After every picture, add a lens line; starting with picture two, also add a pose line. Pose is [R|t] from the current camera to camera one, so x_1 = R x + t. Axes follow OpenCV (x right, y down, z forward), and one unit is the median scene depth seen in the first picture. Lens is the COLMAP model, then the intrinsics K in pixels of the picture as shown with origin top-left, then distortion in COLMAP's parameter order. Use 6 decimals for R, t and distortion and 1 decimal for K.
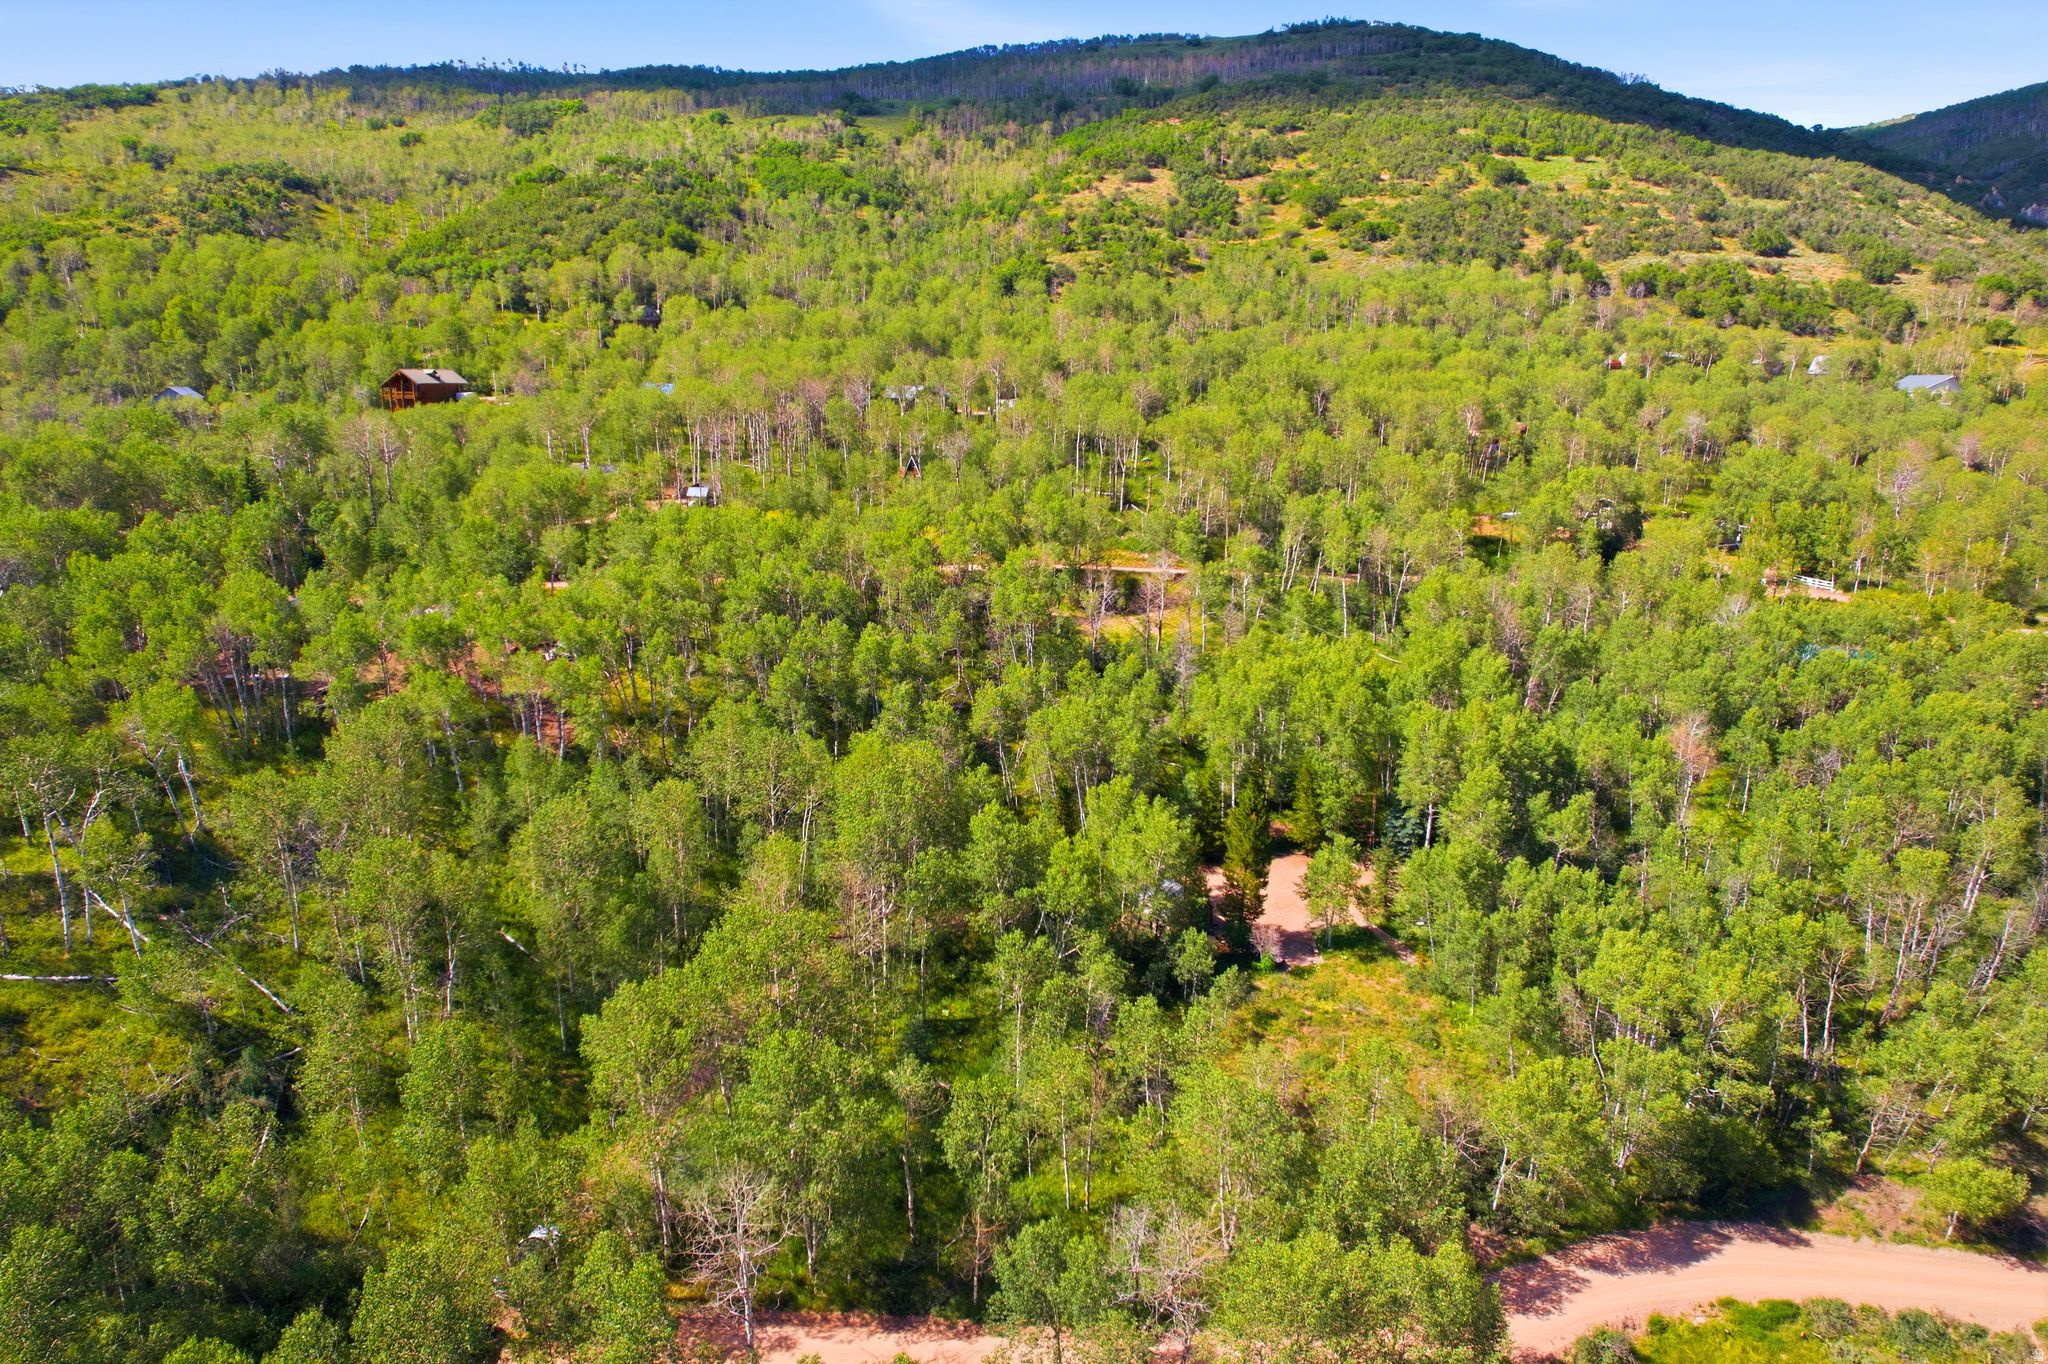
lens RADIAL K [[1302.2, 0, 1018.7], [0, 1302.2, 689.9], [0, 0, 1]] dist [-0.072593, 0.067014]
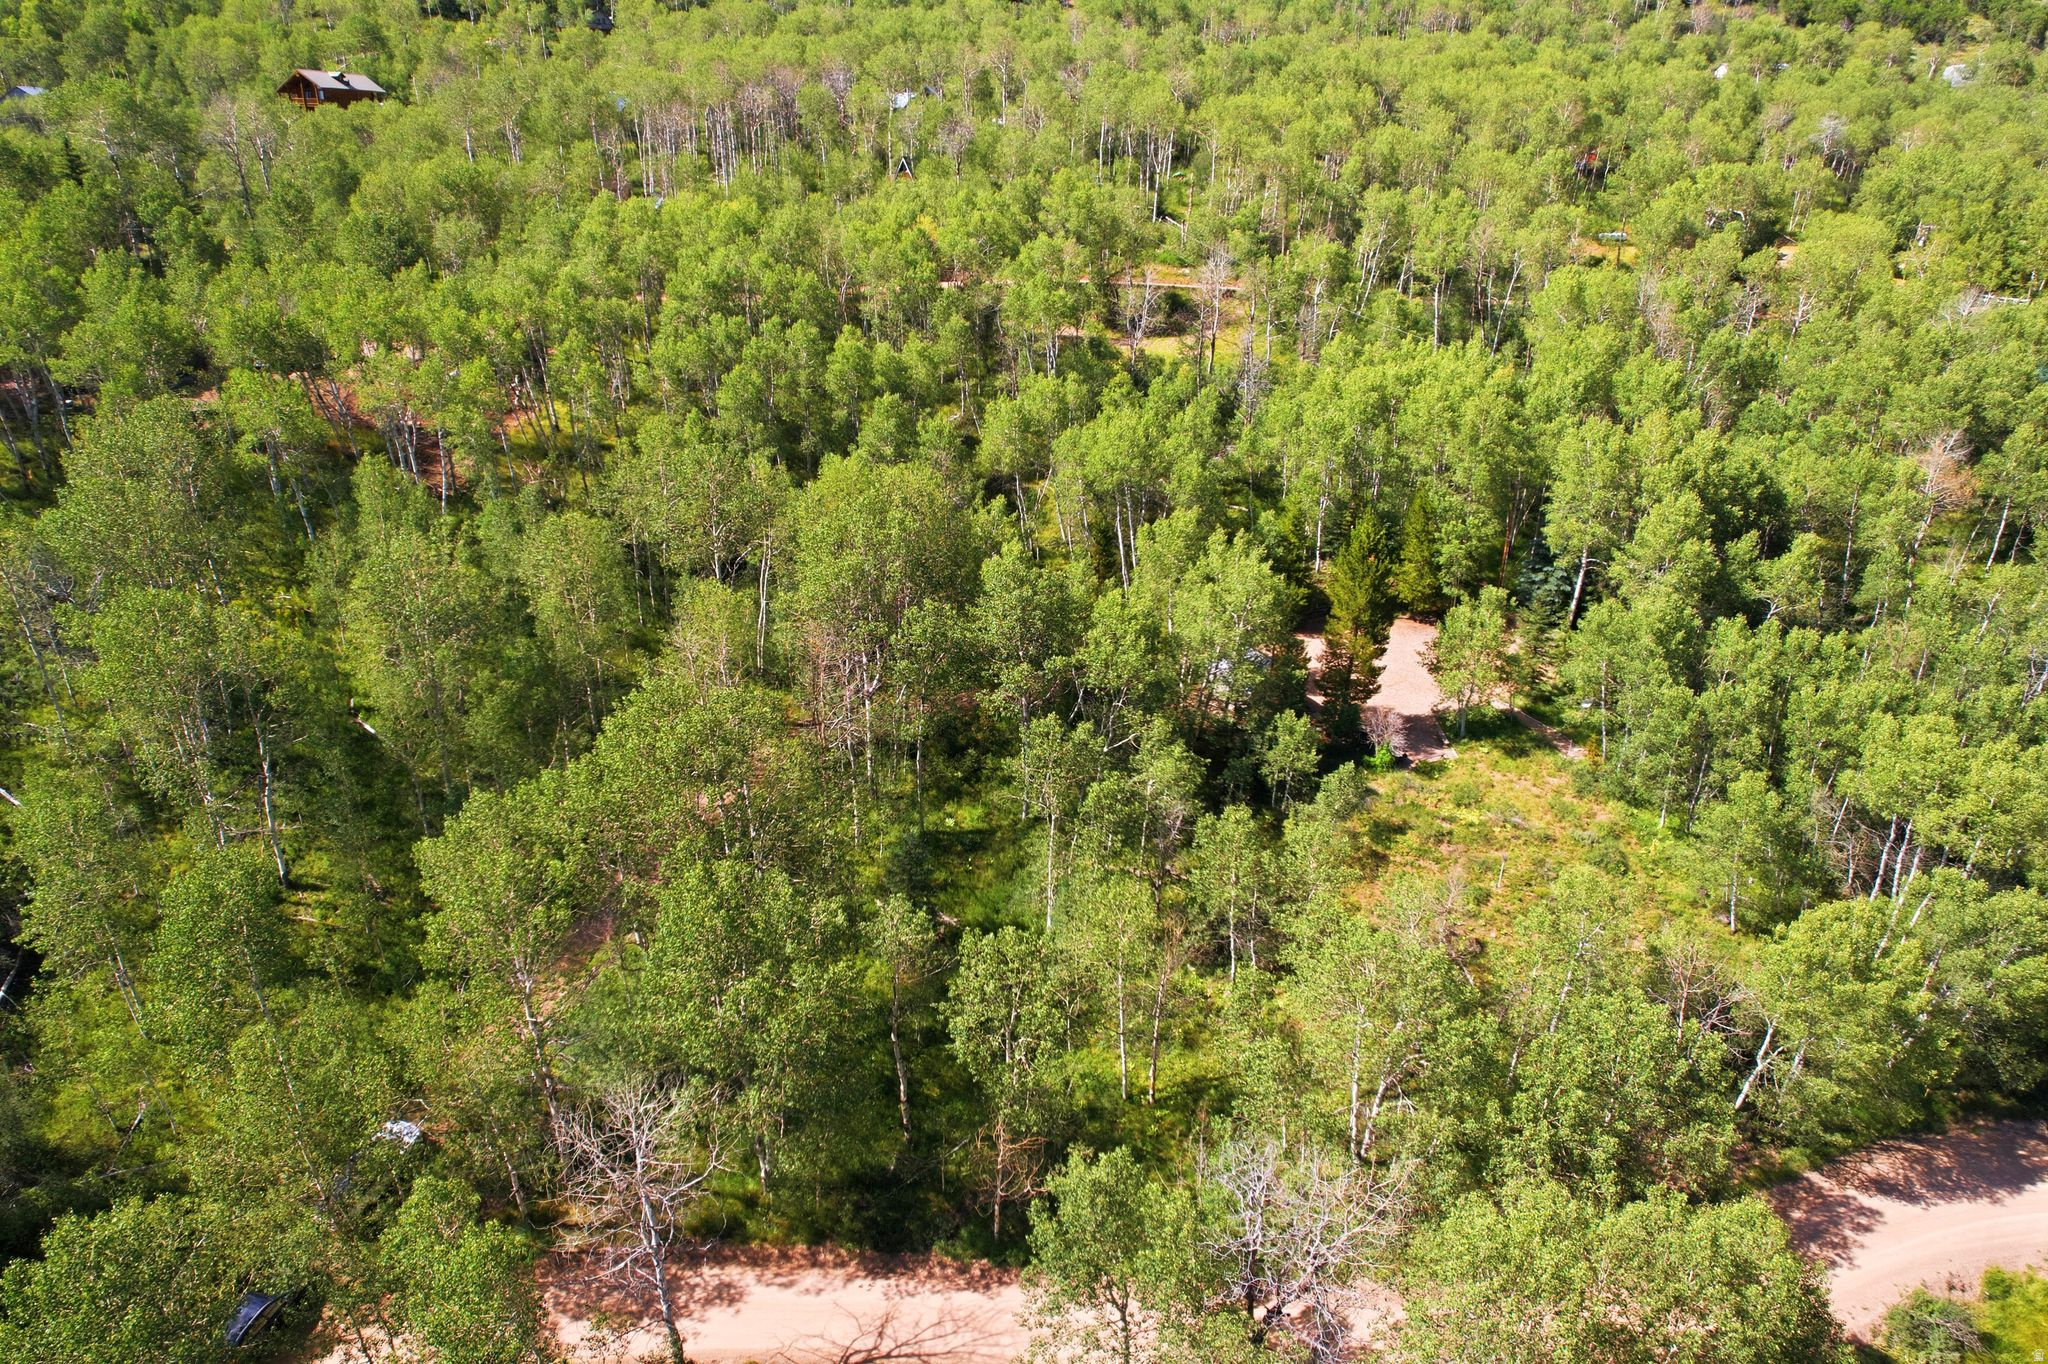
lens RADIAL K [[1302.2, 0, 1017.6], [0, 1302.2, 690.8], [0, 0, 1]] dist [-0.072593, 0.067014]
pose [[0.999997, -0.001453, -0.002095, -0.011147], [0.001773, 0.986753, 0.162222, 0.037062], [0.001831, -0.162225, 0.986752, 0.193493]]
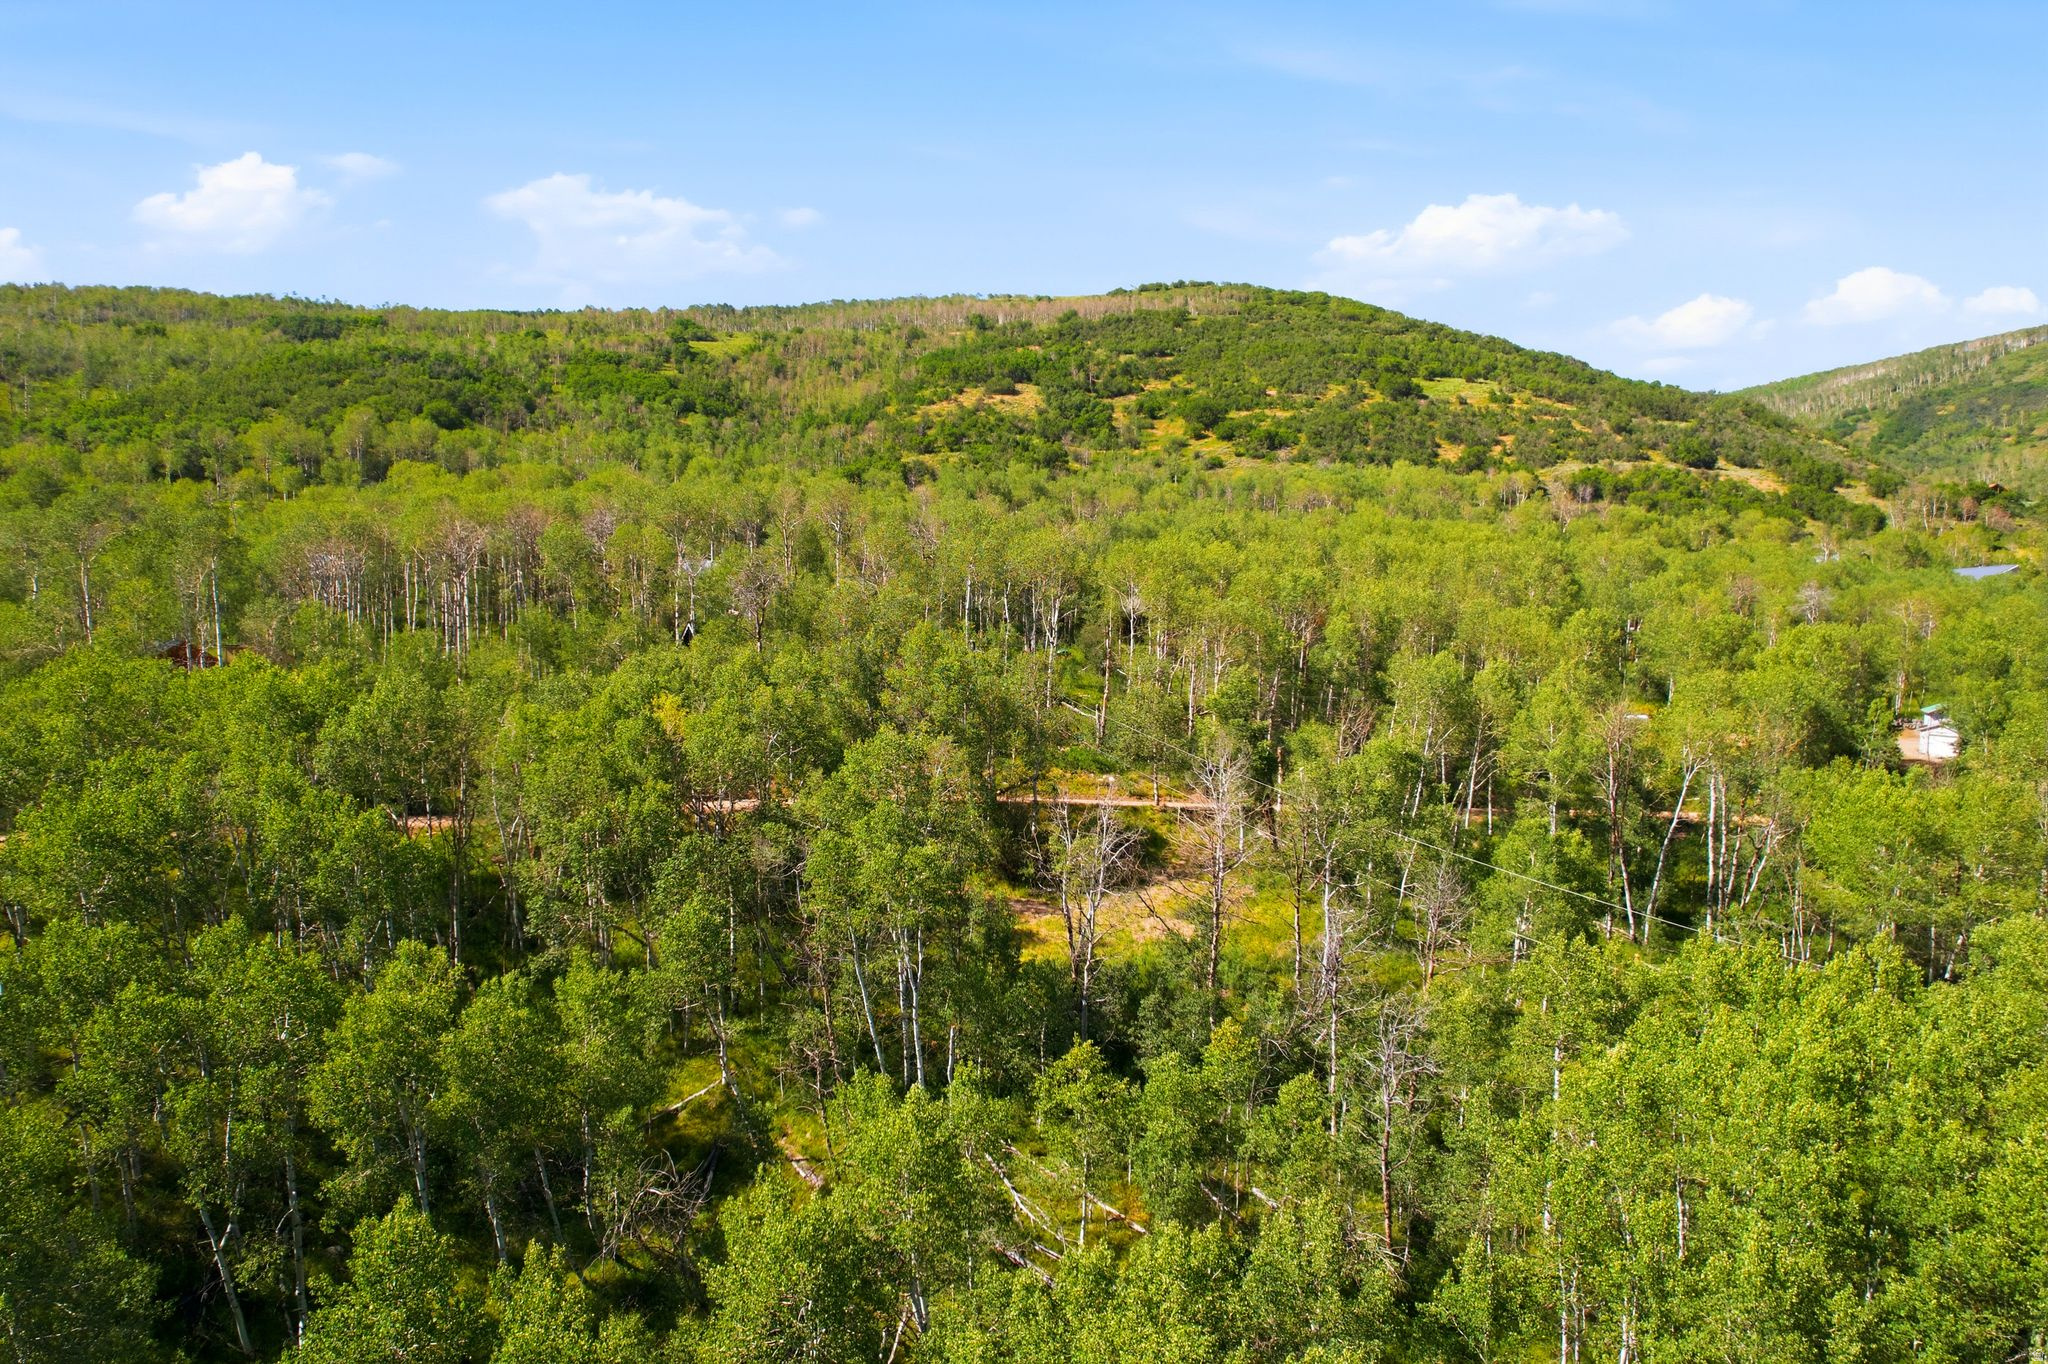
lens RADIAL K [[1302.2, 0, 1025.8], [0, 1302.2, 688.5], [0, 0, 1]] dist [-0.072593, 0.067014]
pose [[0.992611, -0.002924, 0.121307, -0.002726], [0.027629, 0.978895, -0.202486, -0.042587], [-0.118154, 0.204342, 0.971743, 0.639174]]
